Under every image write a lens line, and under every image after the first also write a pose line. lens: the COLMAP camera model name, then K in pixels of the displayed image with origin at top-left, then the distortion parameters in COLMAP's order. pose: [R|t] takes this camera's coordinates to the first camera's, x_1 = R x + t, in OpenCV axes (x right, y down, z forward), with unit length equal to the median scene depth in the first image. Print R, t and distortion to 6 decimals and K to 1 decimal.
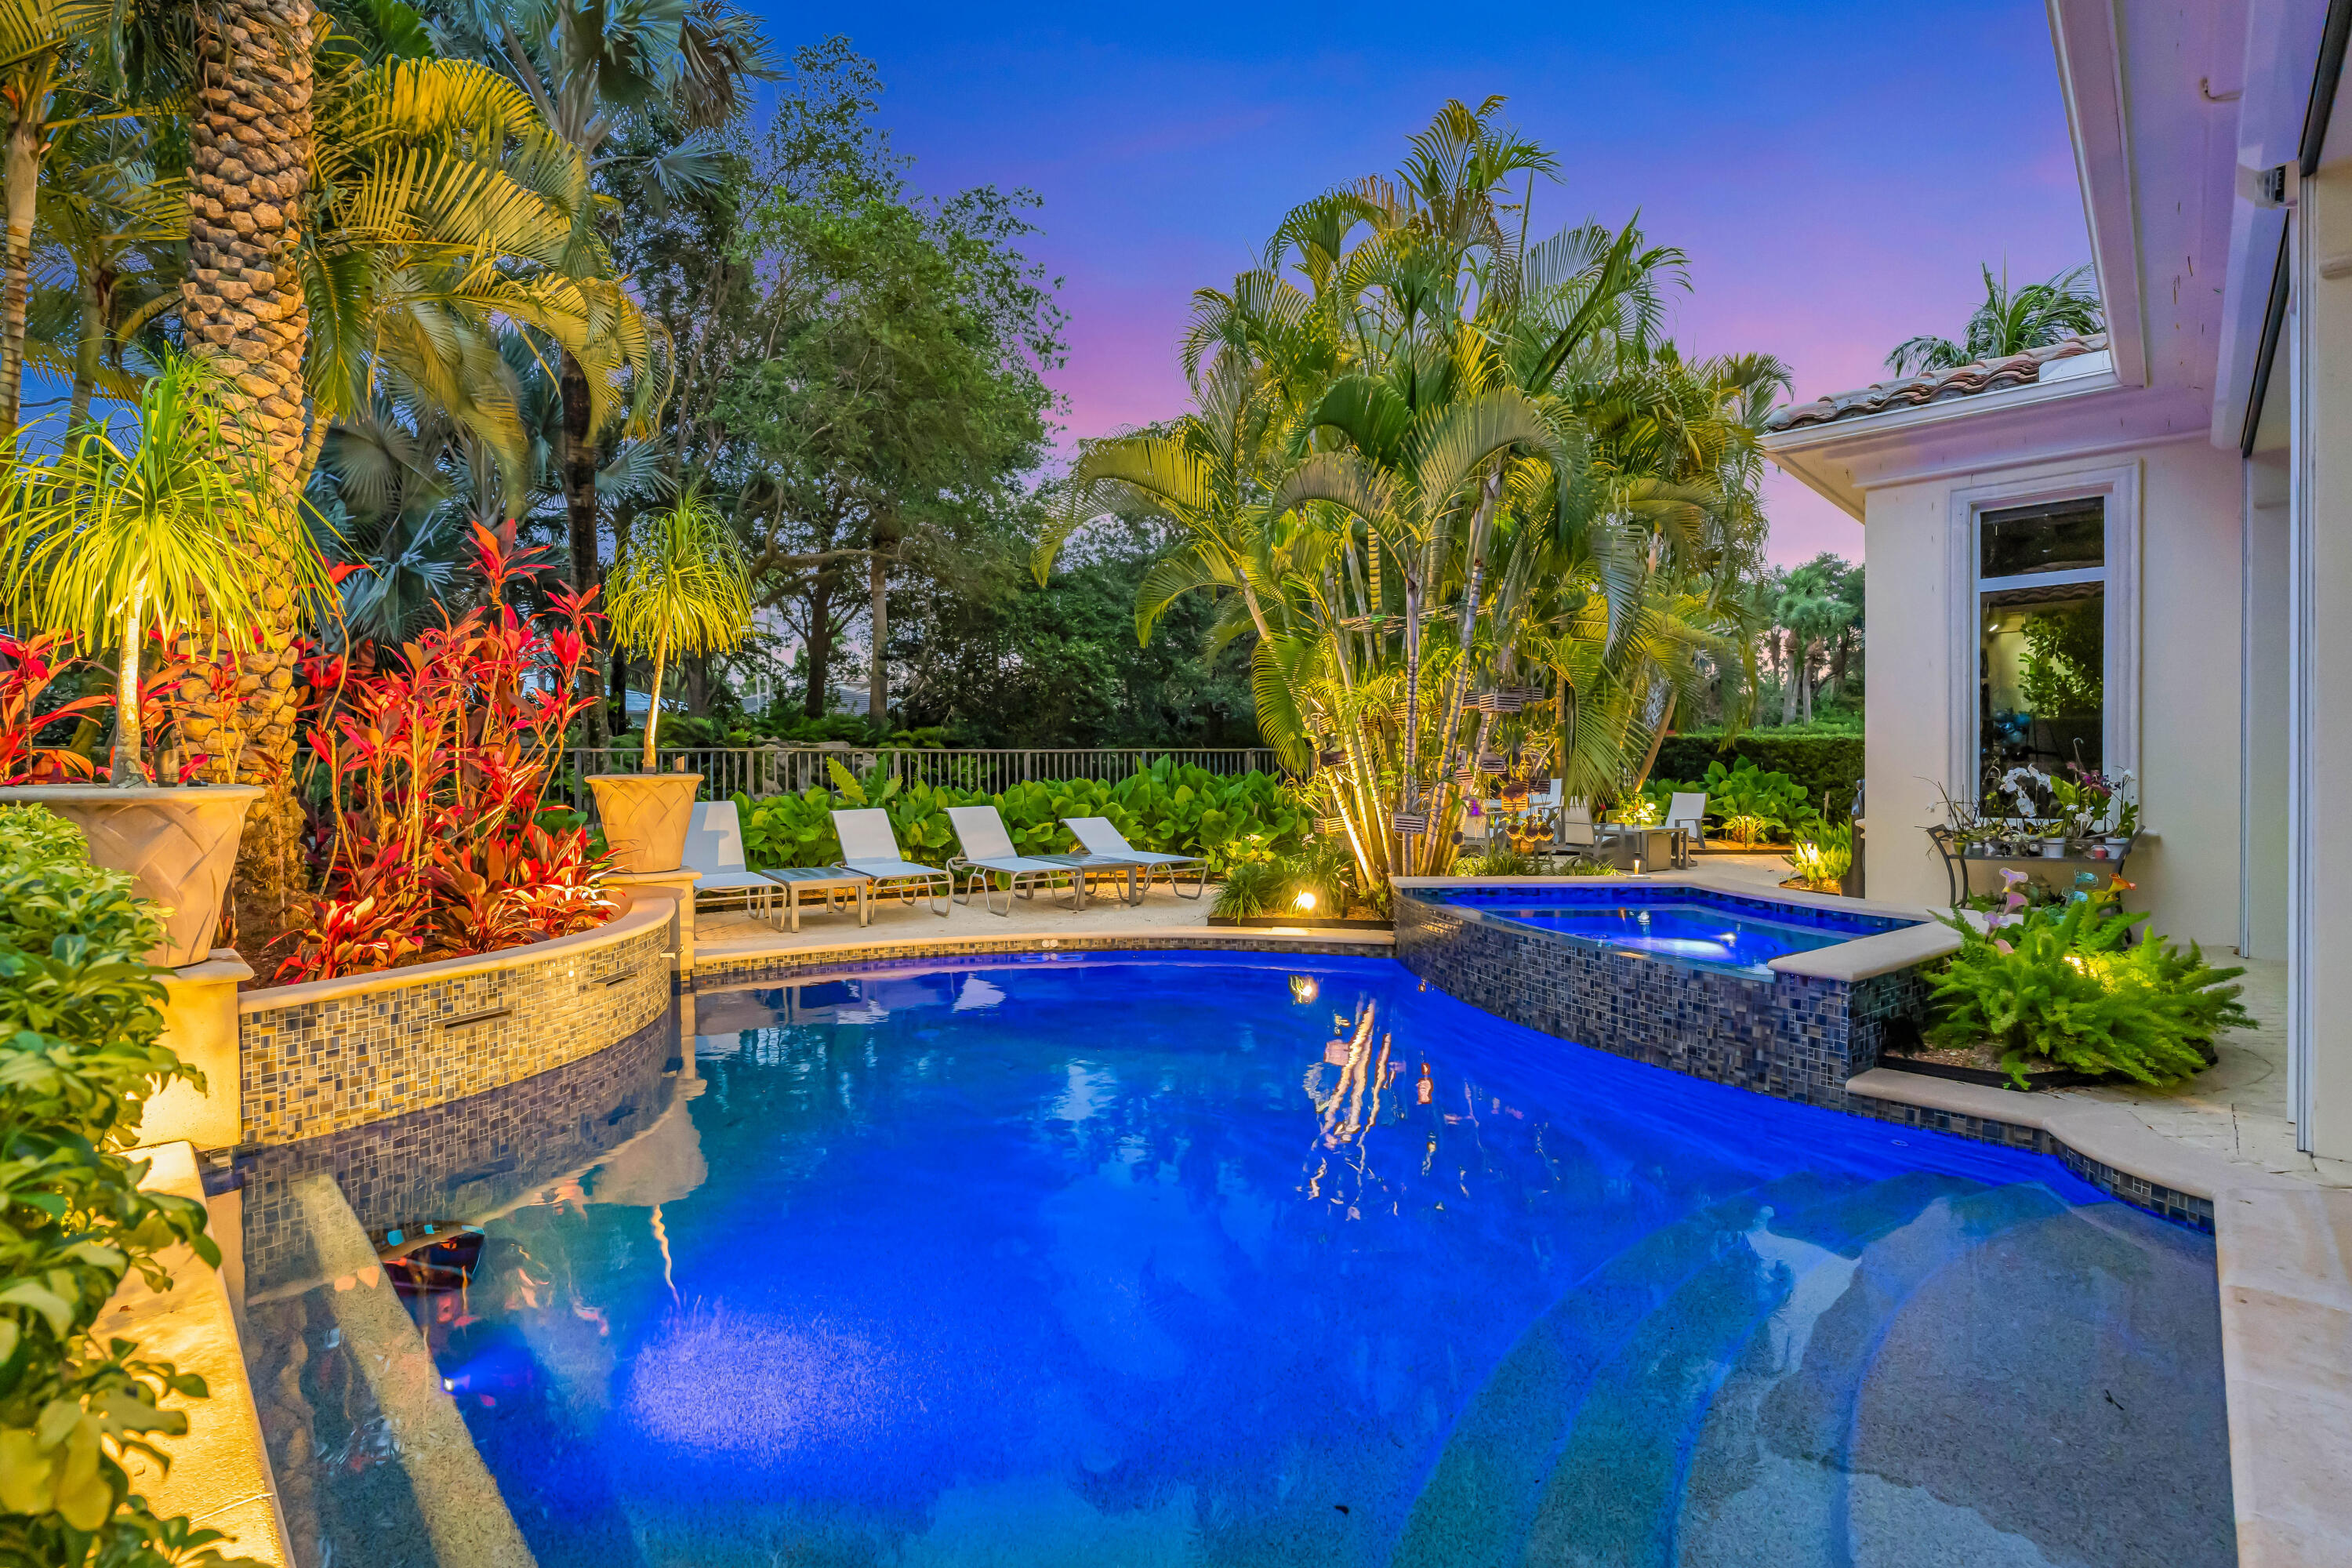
lens RADIAL K [[1051.1, 0, 1180.9], [0, 1051.1, 779.4], [0, 0, 1]] dist [-0.002000, 0.000043]
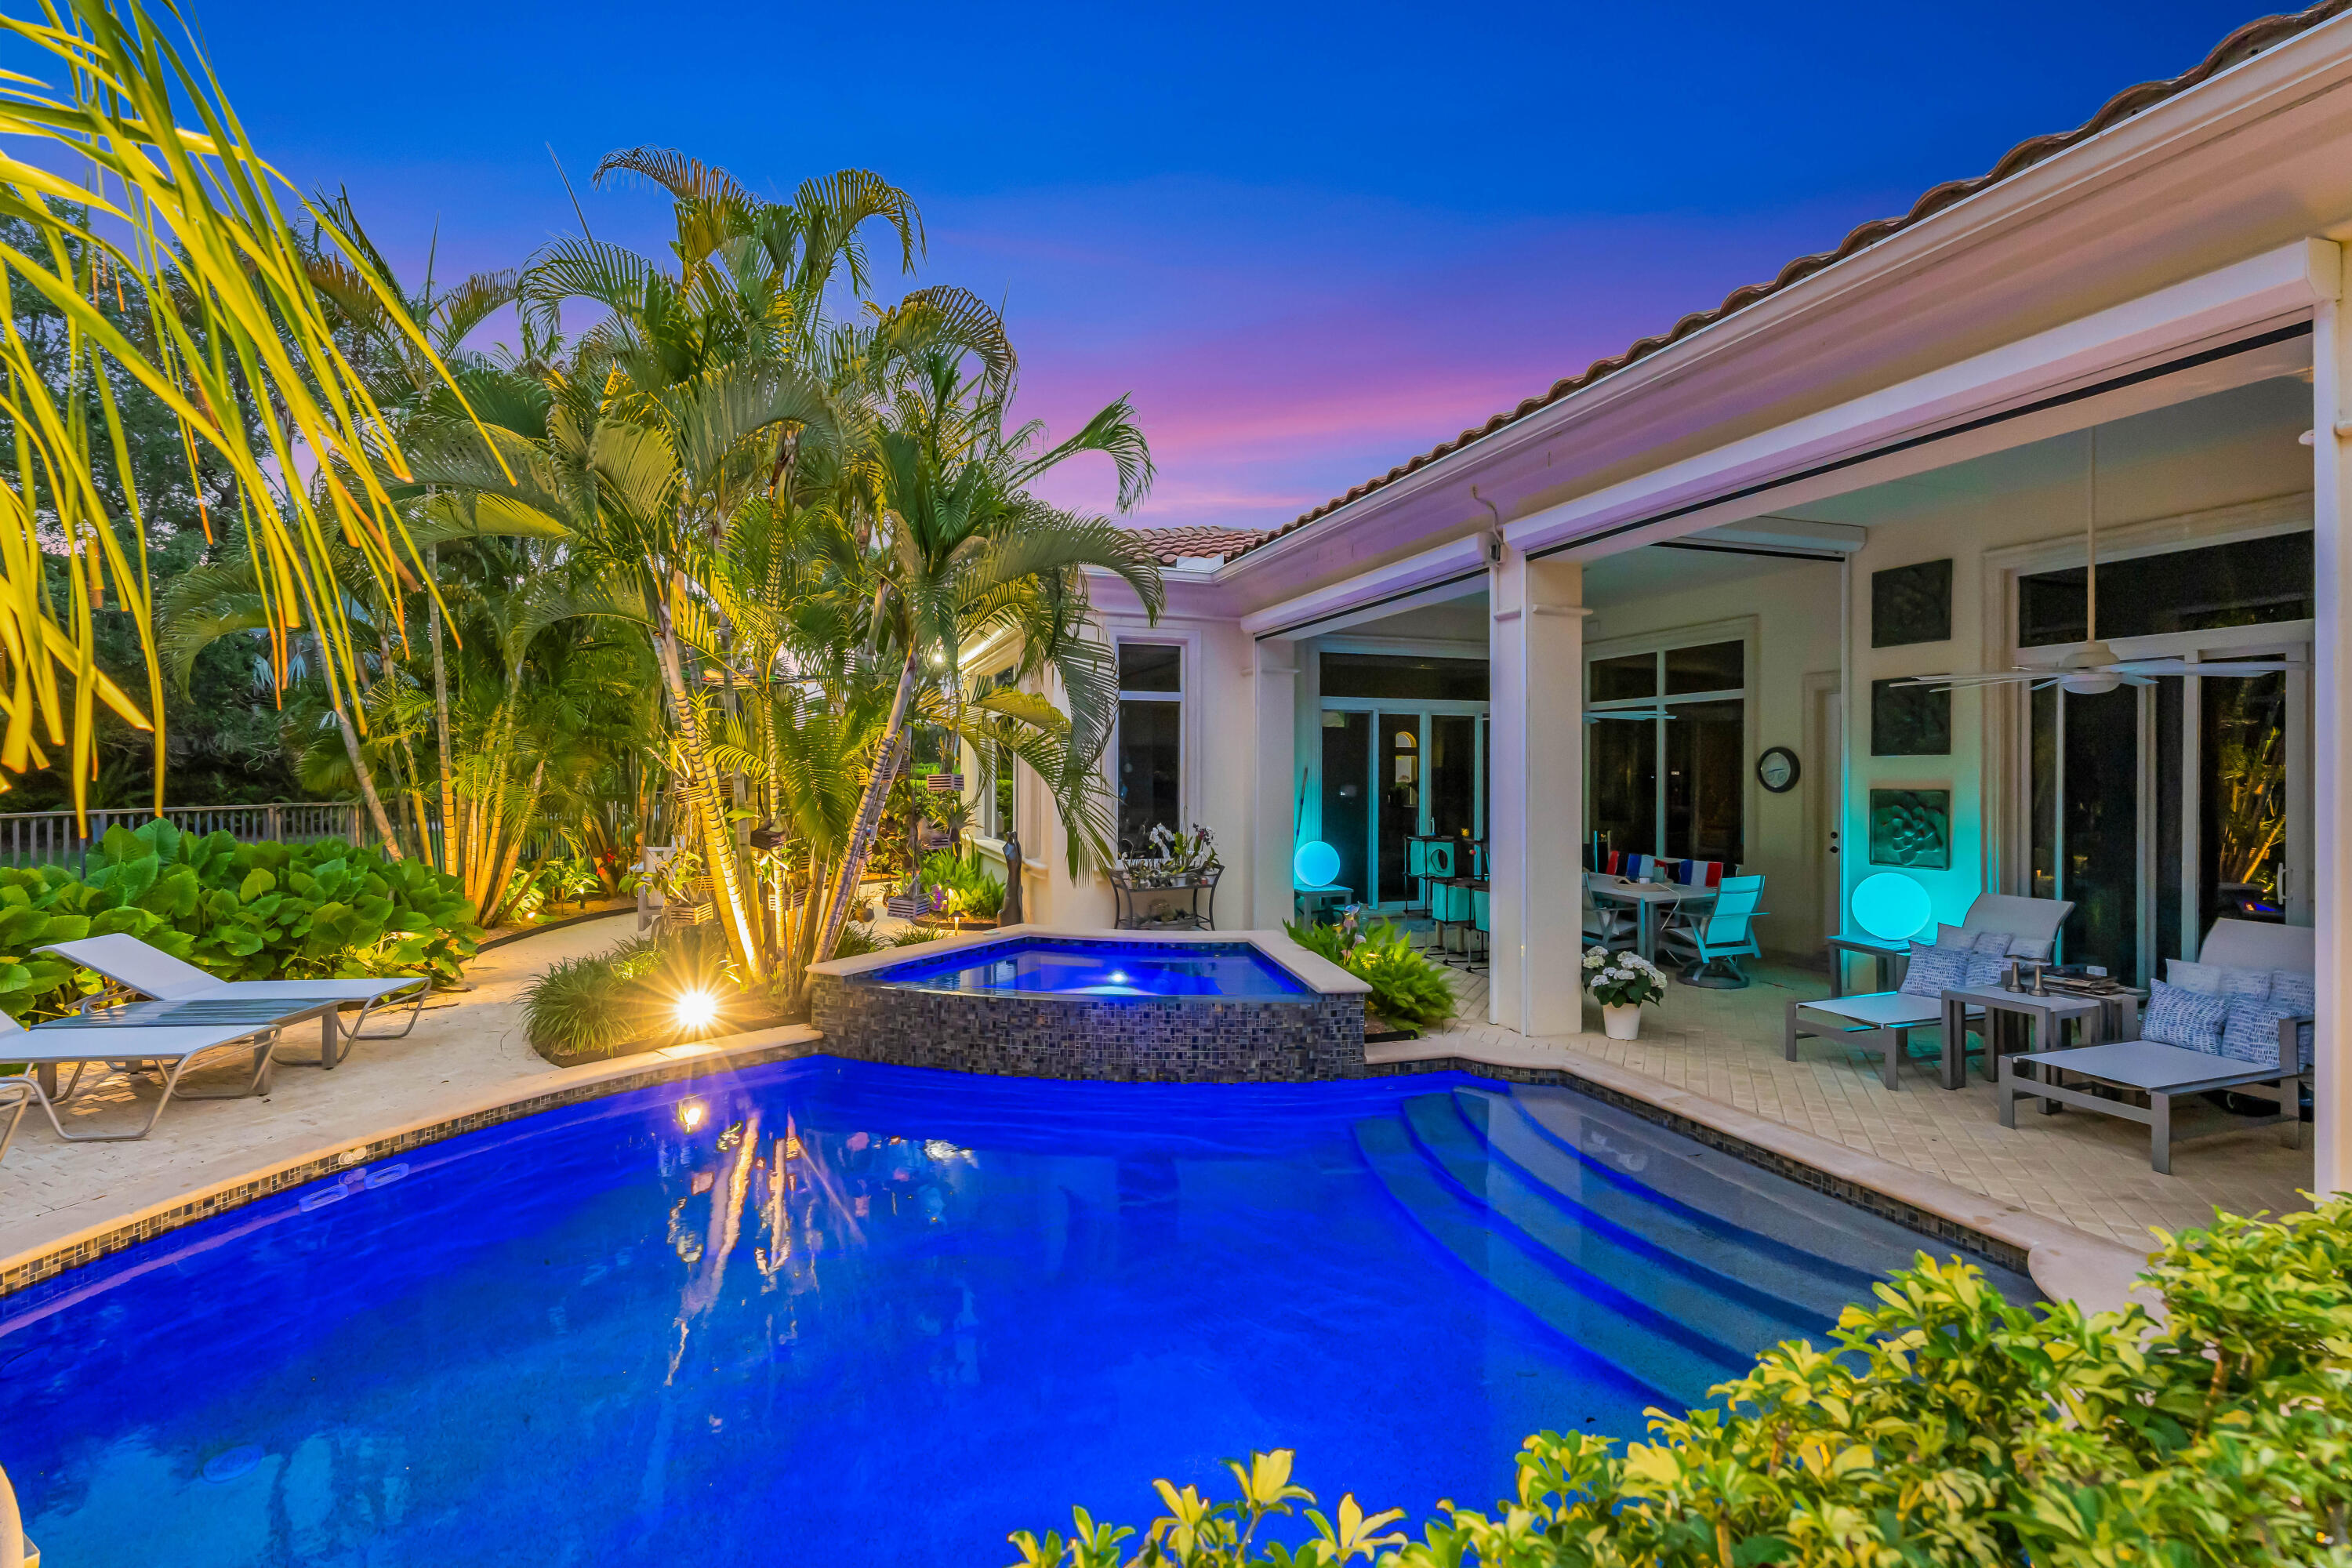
lens RADIAL K [[1051.1, 0, 1180.9], [0, 1051.1, 779.4], [0, 0, 1]] dist [-0.002000, 0.000043]
pose [[0.446329, 0.011230, 0.894798, -0.713819], [0.005152, 0.999872, -0.015119, -0.080139], [-0.894854, 0.011358, 0.446214, 0.455482]]
